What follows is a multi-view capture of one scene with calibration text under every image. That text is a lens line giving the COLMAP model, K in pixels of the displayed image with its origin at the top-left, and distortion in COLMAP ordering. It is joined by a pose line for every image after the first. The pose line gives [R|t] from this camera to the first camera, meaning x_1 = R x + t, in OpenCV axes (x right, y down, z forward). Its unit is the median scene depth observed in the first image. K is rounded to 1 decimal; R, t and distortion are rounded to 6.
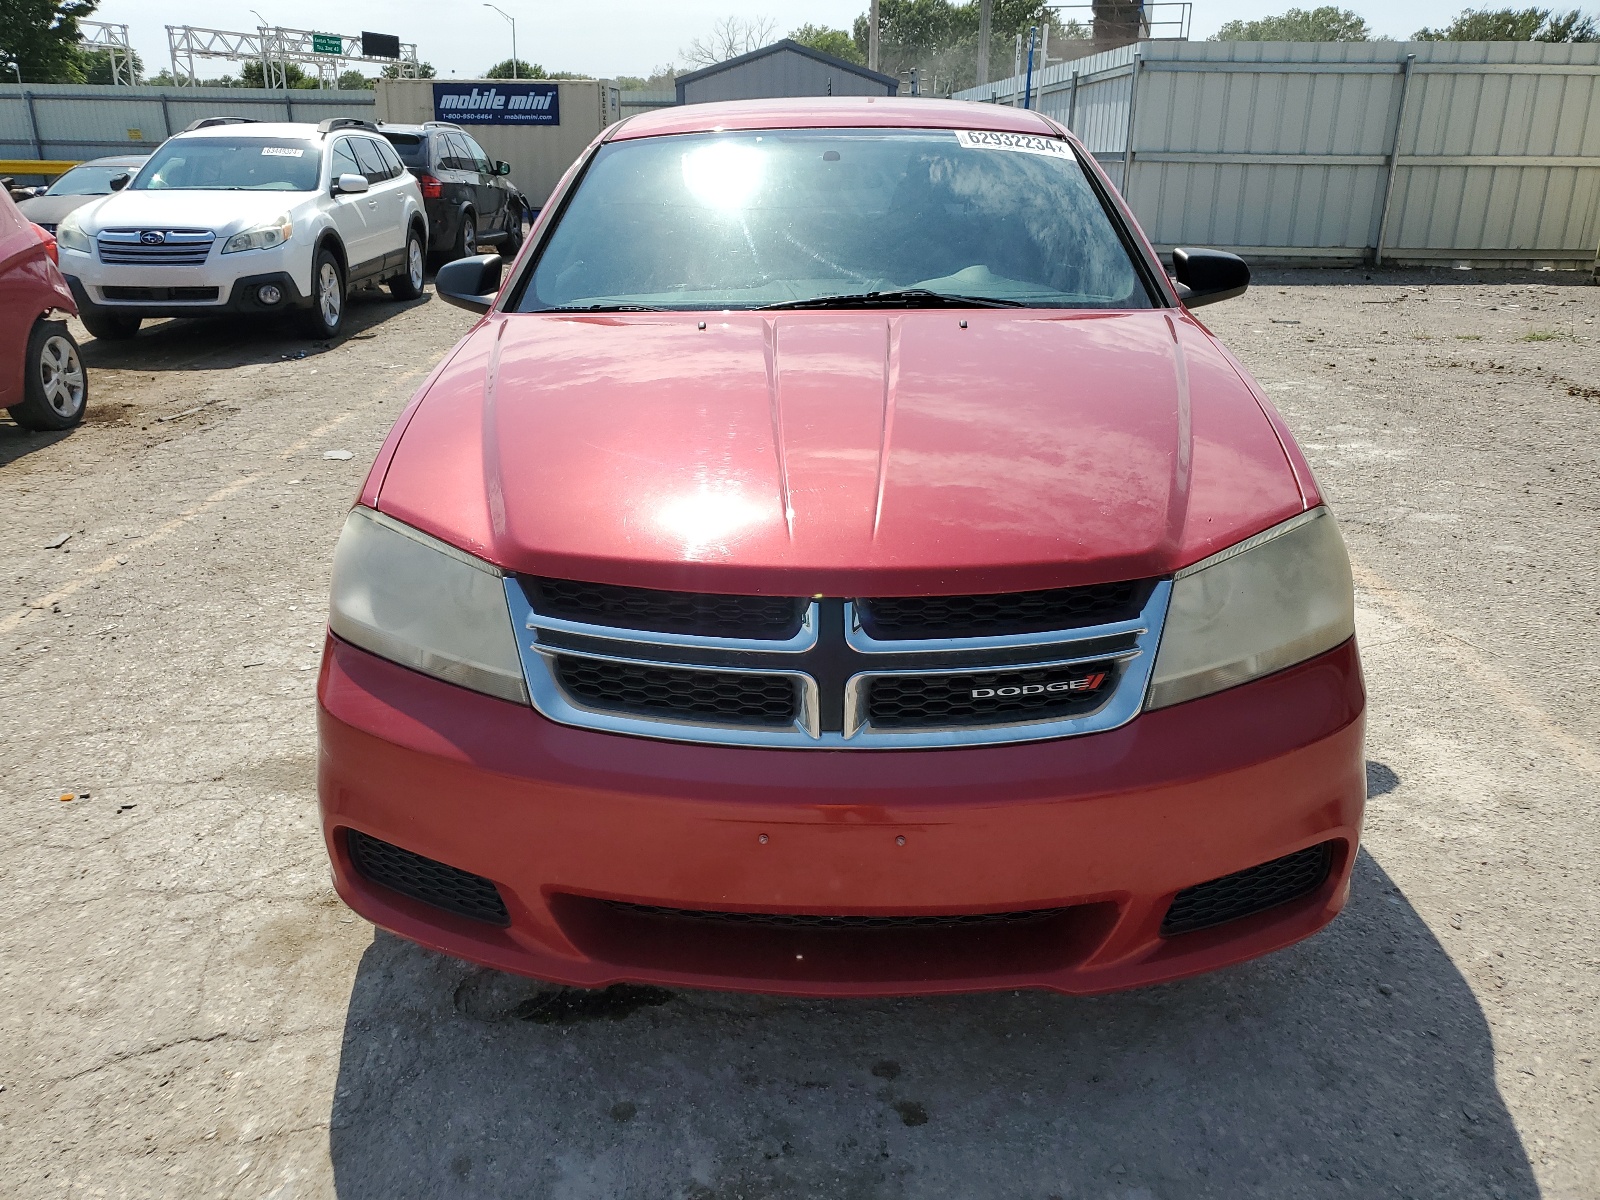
lens RADIAL K [[1208.8, 0, 800.0], [0, 1208.8, 600.0], [0, 0, 1]] dist [0.006338, 0.003785]
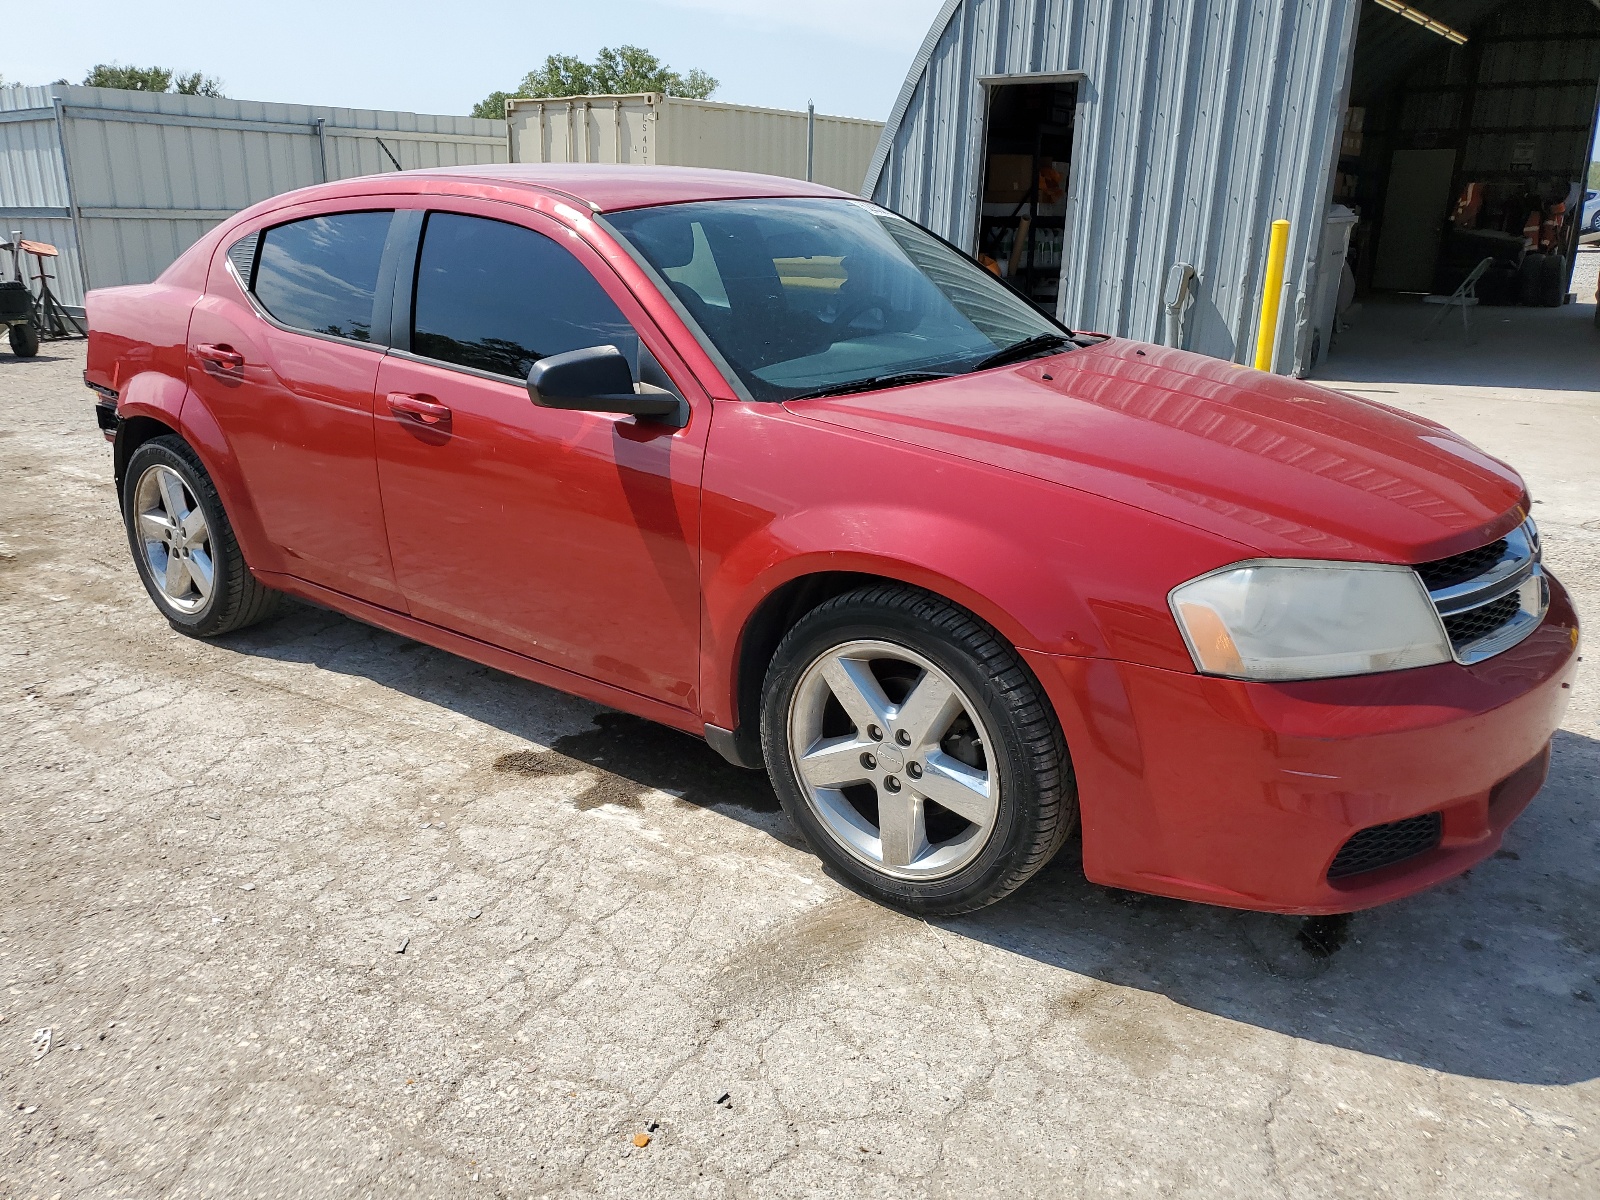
lens RADIAL K [[1226.8, 0, 747.3], [0, 1226.8, 630.4], [0, 0, 1]] dist [0.016359, 0.003020]
pose [[0.597230, -0.259443, 0.758951, -0.766161], [0.275655, 0.954995, 0.109542, -0.135018], [-0.753213, 0.143787, 0.641868, 0.333398]]
